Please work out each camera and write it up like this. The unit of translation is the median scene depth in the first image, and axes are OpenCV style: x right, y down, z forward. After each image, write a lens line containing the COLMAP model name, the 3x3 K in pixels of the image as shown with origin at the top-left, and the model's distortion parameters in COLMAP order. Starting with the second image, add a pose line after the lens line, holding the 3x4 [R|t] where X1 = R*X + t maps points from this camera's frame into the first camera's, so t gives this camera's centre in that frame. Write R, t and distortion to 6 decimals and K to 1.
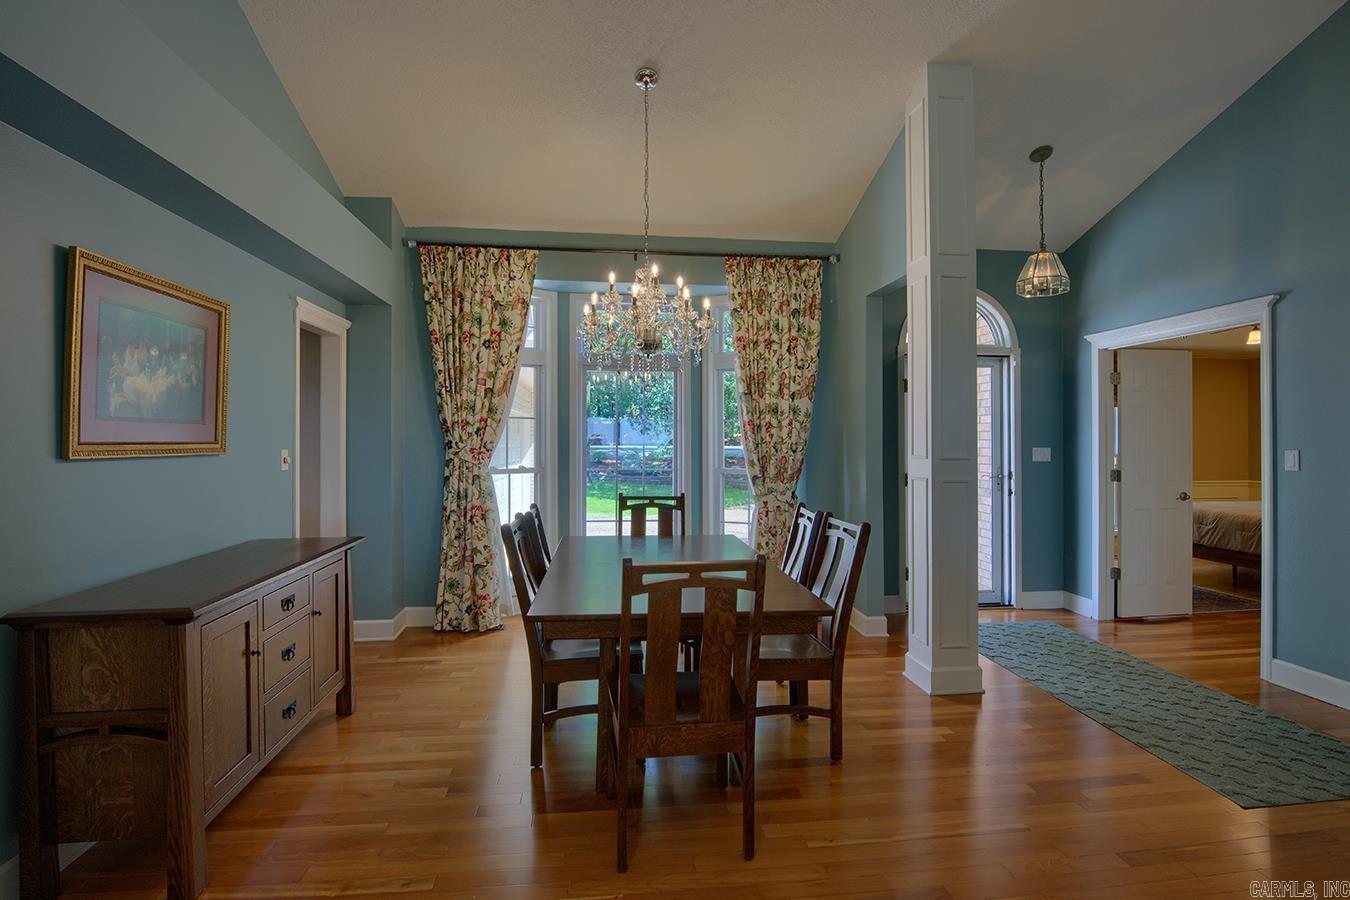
lens RADIAL K [[675.8, 0, 677.4], [0, 675.8, 442.2], [0, 0, 1]] dist [-0.006601, -0.000971]
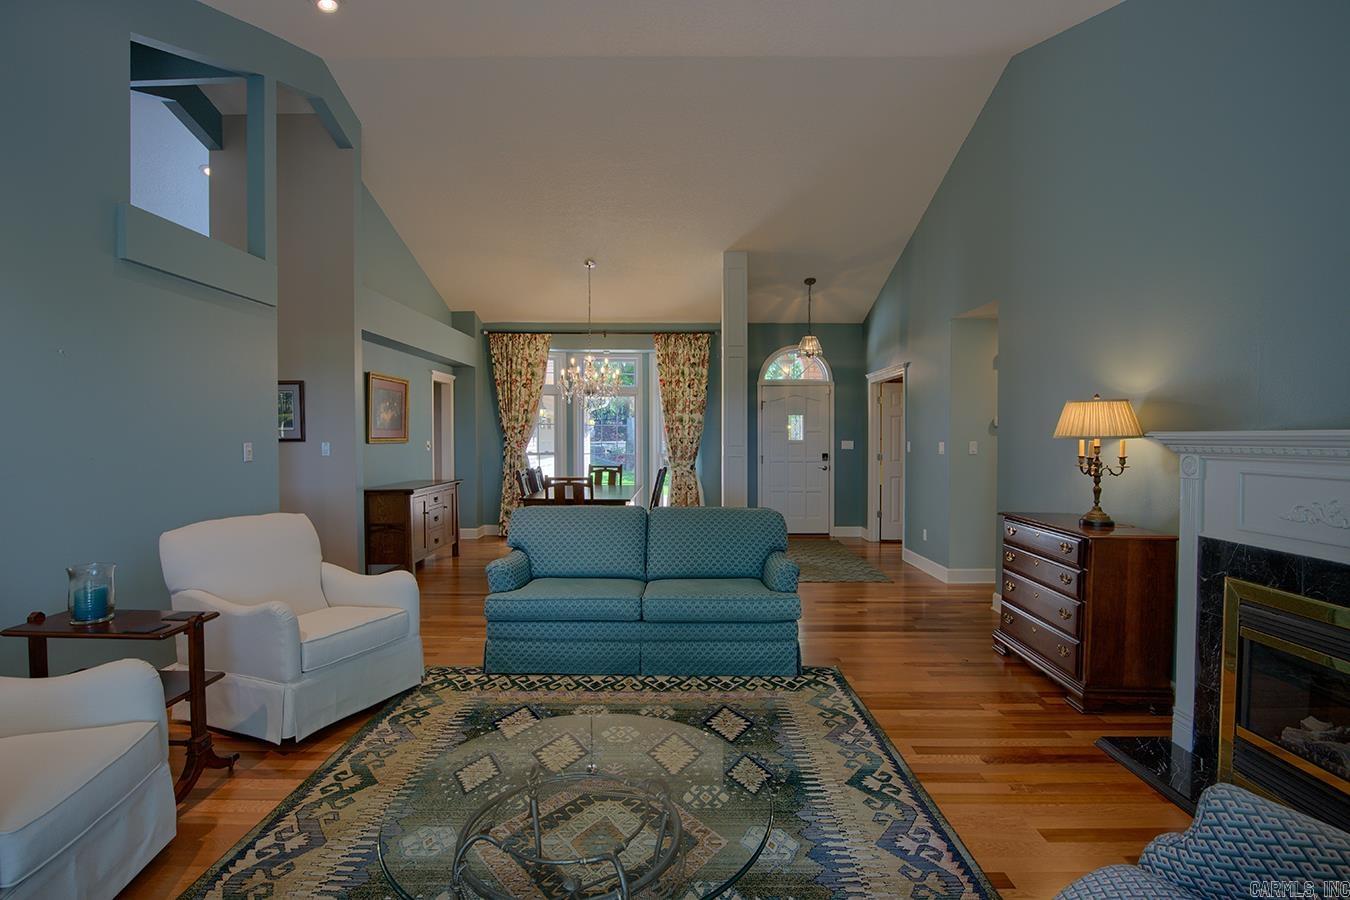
lens RADIAL K [[675.8, 0, 677.7], [0, 675.8, 459.3], [0, 0, 1]] dist [-0.006601, -0.000971]
pose [[0.992534, 0.003357, -0.121922, 0.369979], [0.000316, 0.999547, 0.030091, 0.003487], [0.121968, -0.029905, 0.992083, -0.815870]]
